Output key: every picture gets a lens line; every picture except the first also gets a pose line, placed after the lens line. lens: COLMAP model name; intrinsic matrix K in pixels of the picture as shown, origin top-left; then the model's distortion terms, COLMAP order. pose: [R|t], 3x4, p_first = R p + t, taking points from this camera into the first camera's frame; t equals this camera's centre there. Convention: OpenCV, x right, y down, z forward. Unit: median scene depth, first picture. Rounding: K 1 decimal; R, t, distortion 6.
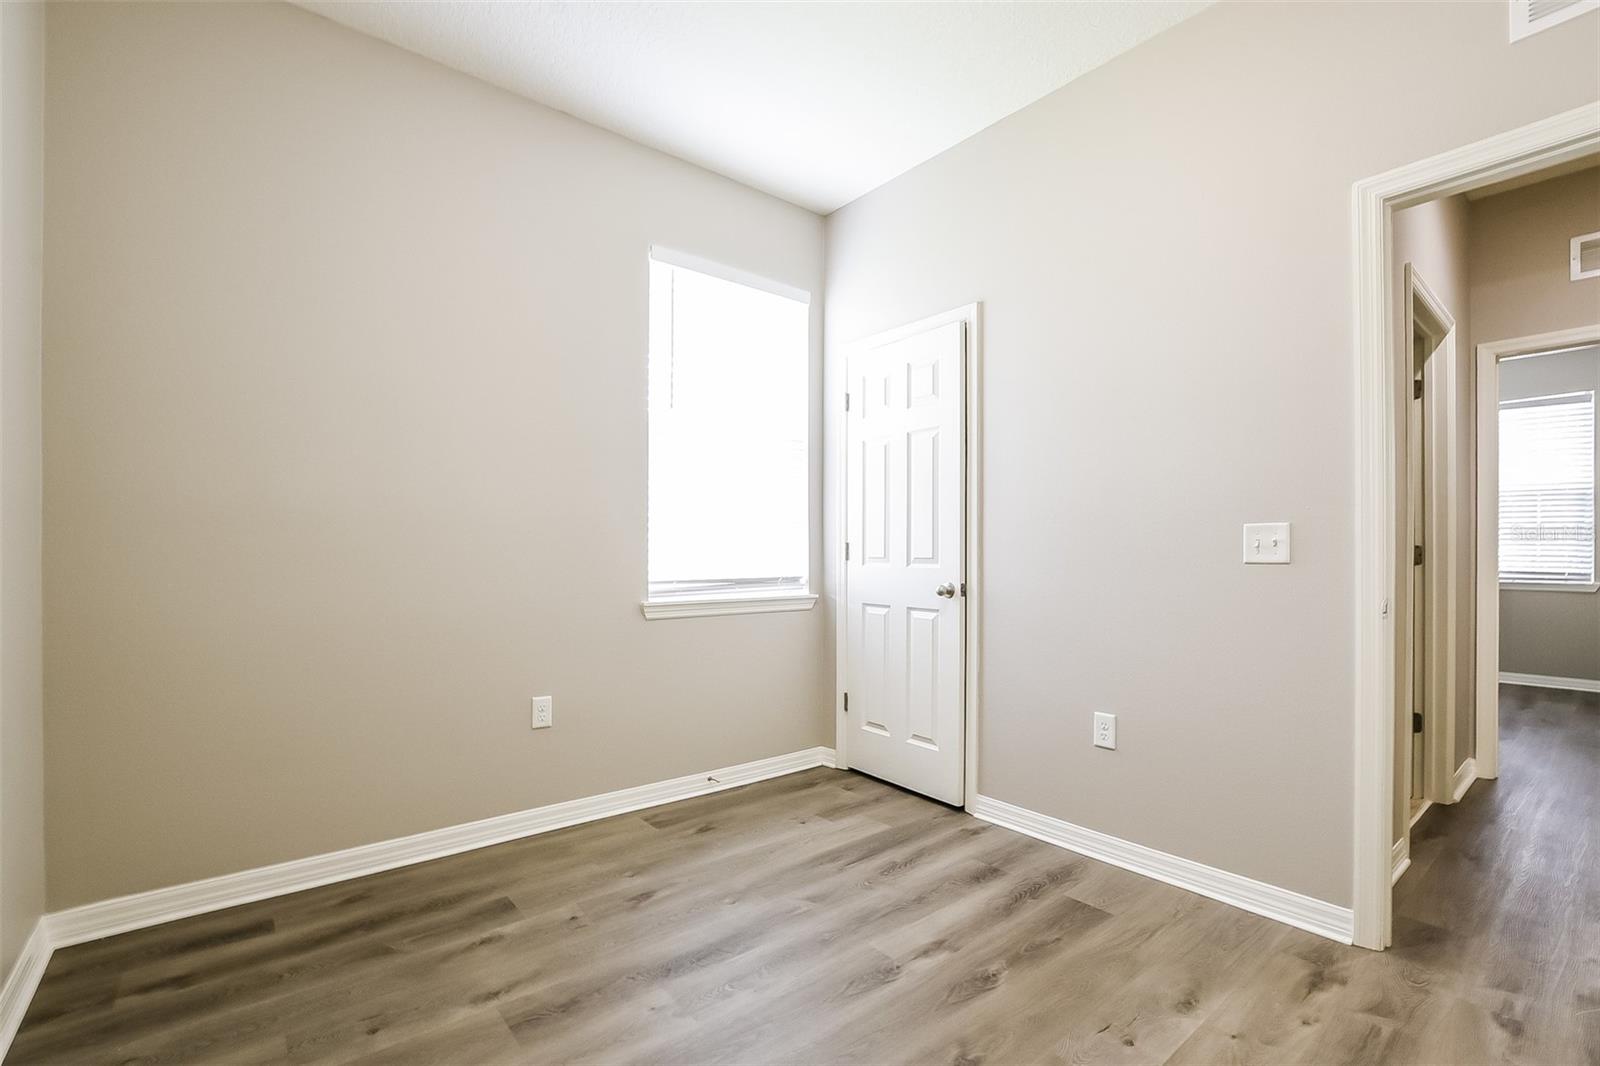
lens RADIAL K [[687.1, 0, 804.2], [0, 687.1, 563.4], [0, 0, 1]] dist [-0.021826, 0.000043]
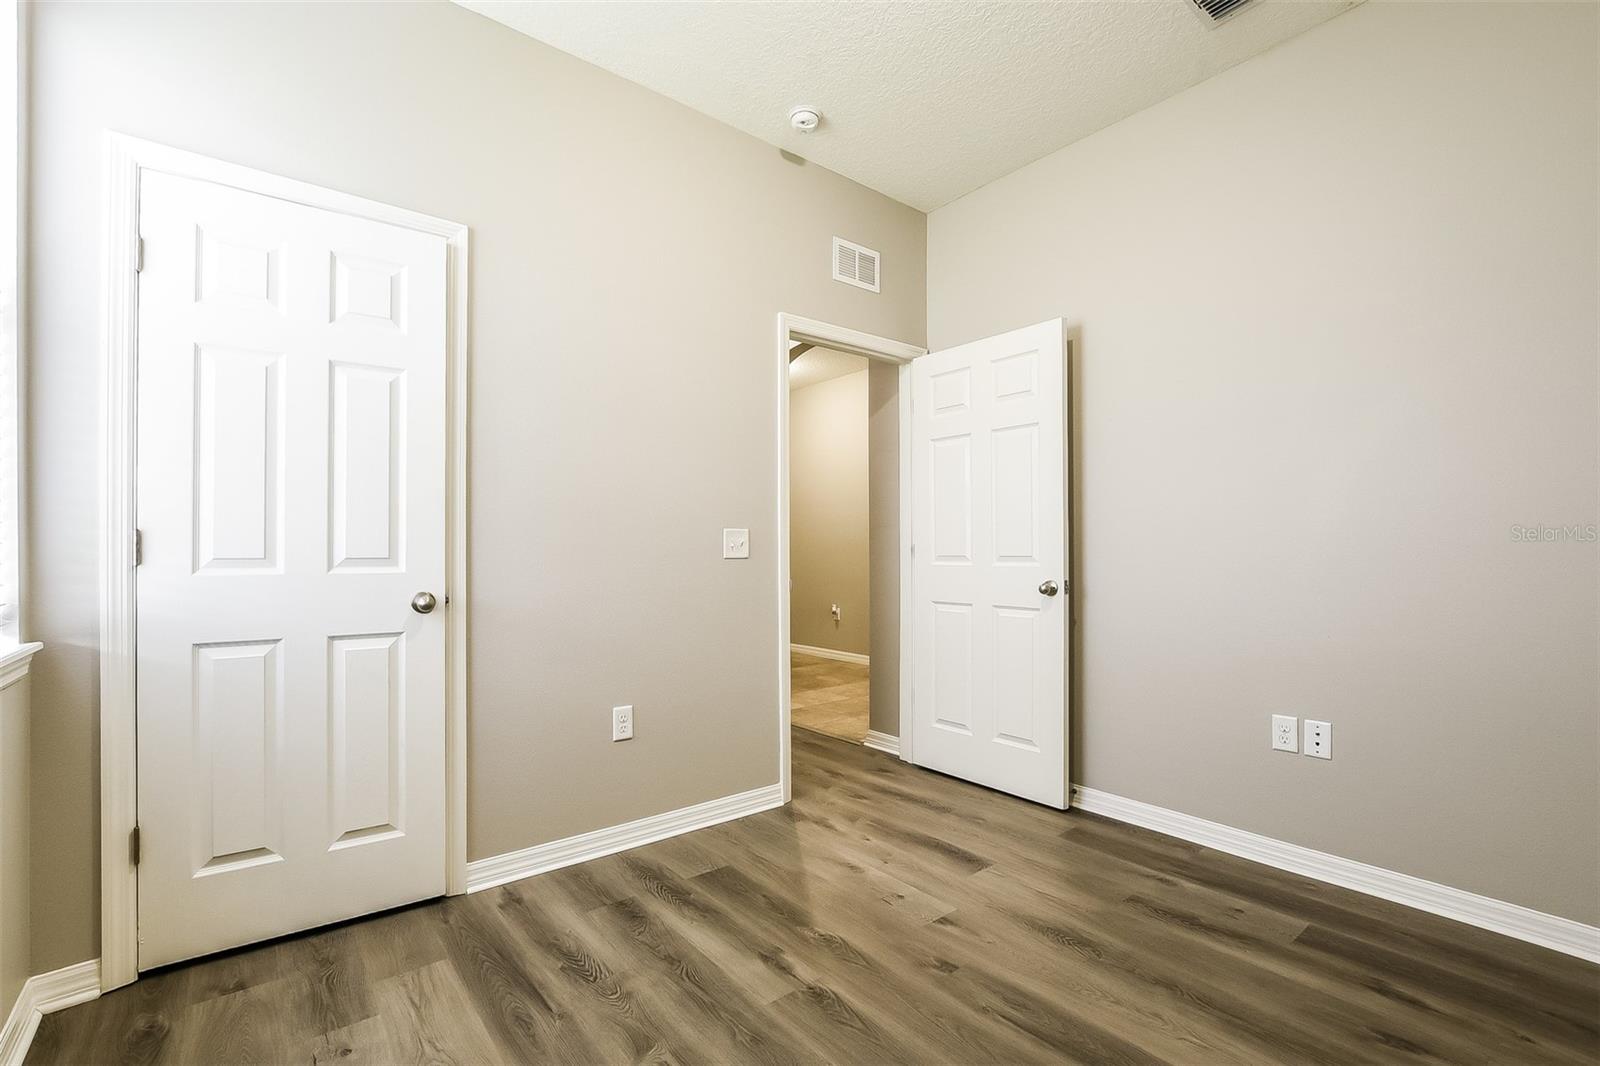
lens RADIAL K [[705.9, 0, 791.5], [0, 705.9, 536.4], [0, 0, 1]] dist [-0.035686, 0.007211]
pose [[0.025056, 0.003816, 0.999679, -0.550574], [0.003592, 0.999986, -0.003908, -0.028986], [-0.999680, 0.003688, 0.025042, 0.642559]]
